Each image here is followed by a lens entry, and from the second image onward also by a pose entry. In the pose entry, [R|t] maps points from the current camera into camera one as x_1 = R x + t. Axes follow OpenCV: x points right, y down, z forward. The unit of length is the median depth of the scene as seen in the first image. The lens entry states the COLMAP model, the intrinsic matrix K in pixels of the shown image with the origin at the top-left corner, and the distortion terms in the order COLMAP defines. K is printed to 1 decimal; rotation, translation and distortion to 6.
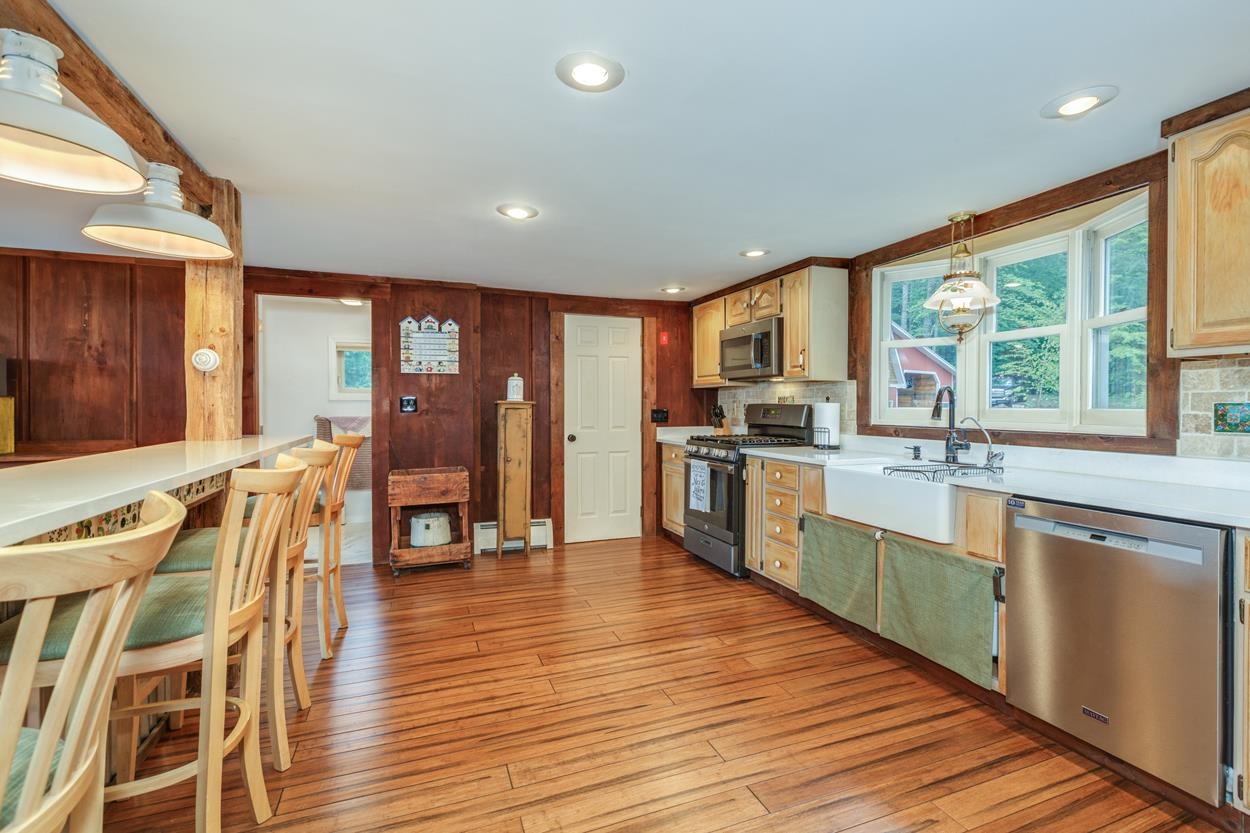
lens RADIAL K [[542.7, 0, 616.8], [0, 542.7, 415.8], [0, 0, 1]] dist [-0.004722, 0.001900]
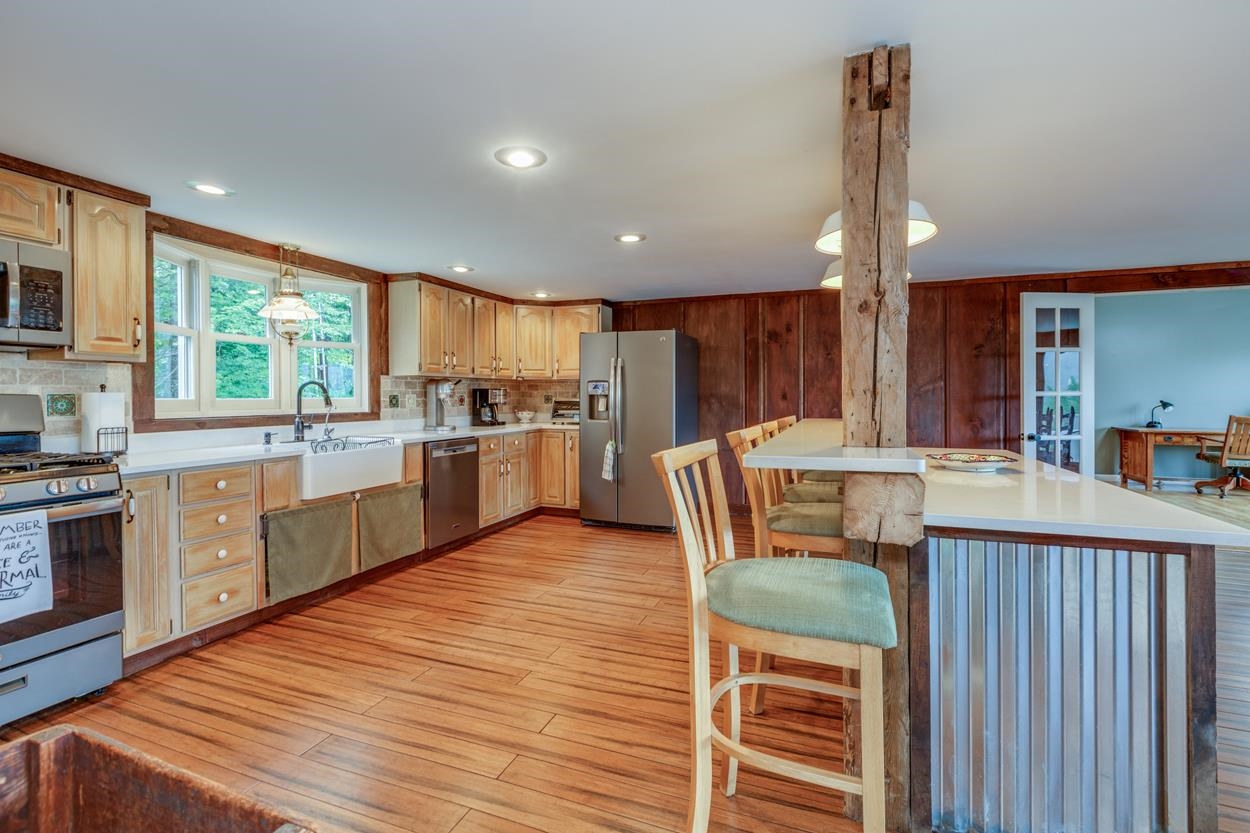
lens RADIAL K [[542.7, 0, 649.8], [0, 542.7, 398.6], [0, 0, 1]] dist [-0.004722, 0.001900]
pose [[-0.769421, -0.004561, 0.638726, -0.676877], [0.012718, 0.999667, 0.022459, -0.025294], [-0.638615, 0.025404, -0.769107, 1.195073]]
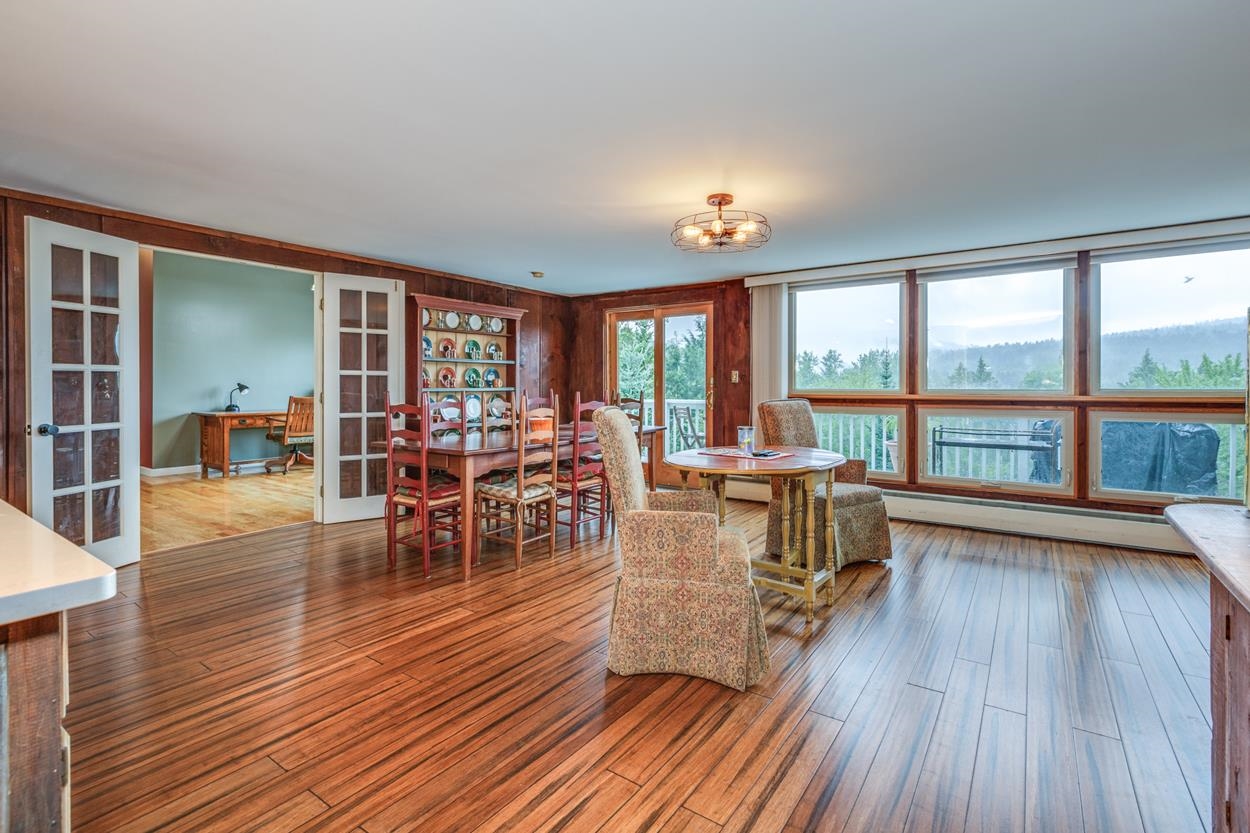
lens RADIAL K [[582.0, 0, 607.2], [0, 582.0, 394.4], [0, 0, 1]] dist [0.006201, 0.001166]
pose [[-0.826458, 0.006668, -0.562960, -0.784150], [-0.014049, 0.999374, 0.032461, 0.005606], [0.562824, 0.034737, -0.825847, 0.938444]]
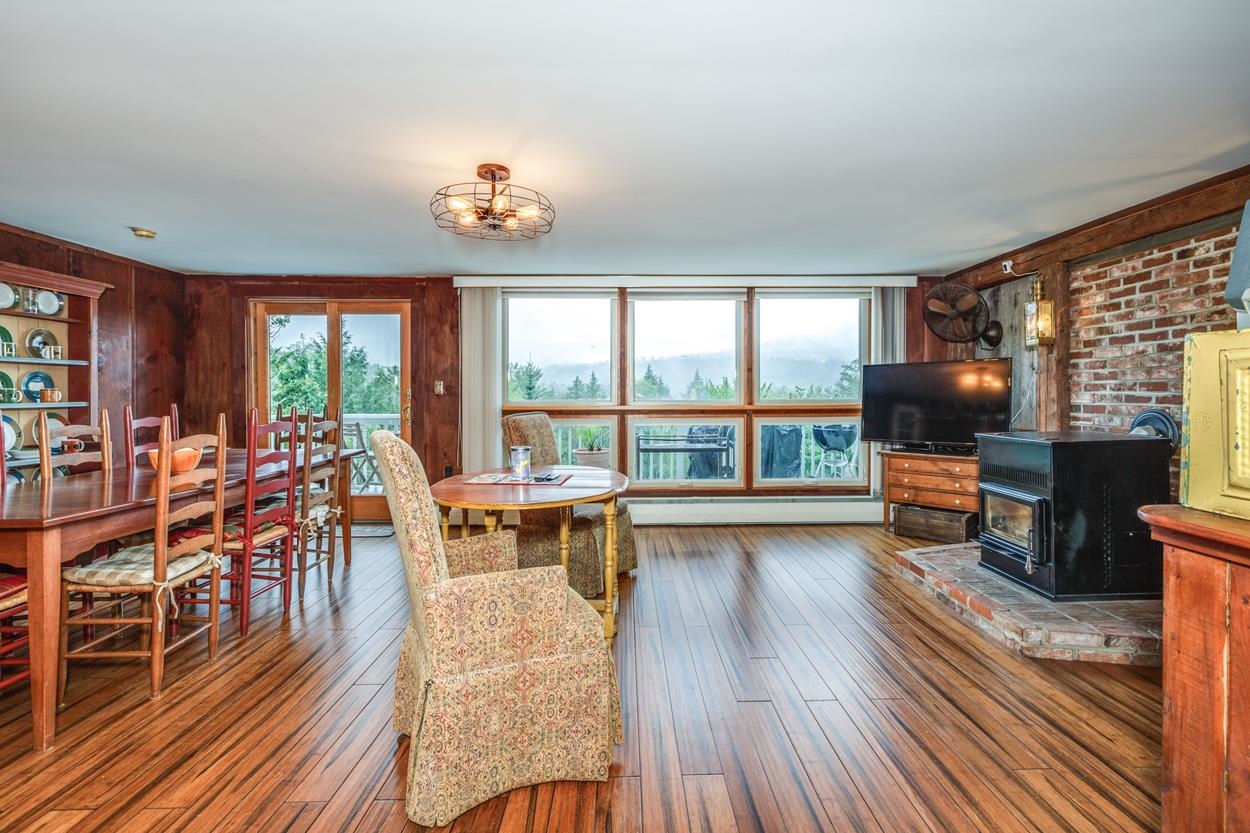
lens RADIAL K [[582.0, 0, 638.0], [0, 582.0, 403.3], [0, 0, 1]] dist [0.006201, 0.001166]
pose [[-0.310504, 0.011561, -0.950502, -0.788710], [-0.019008, 0.999651, 0.018368, 0.007154], [0.950382, 0.023771, -0.310175, 0.685083]]
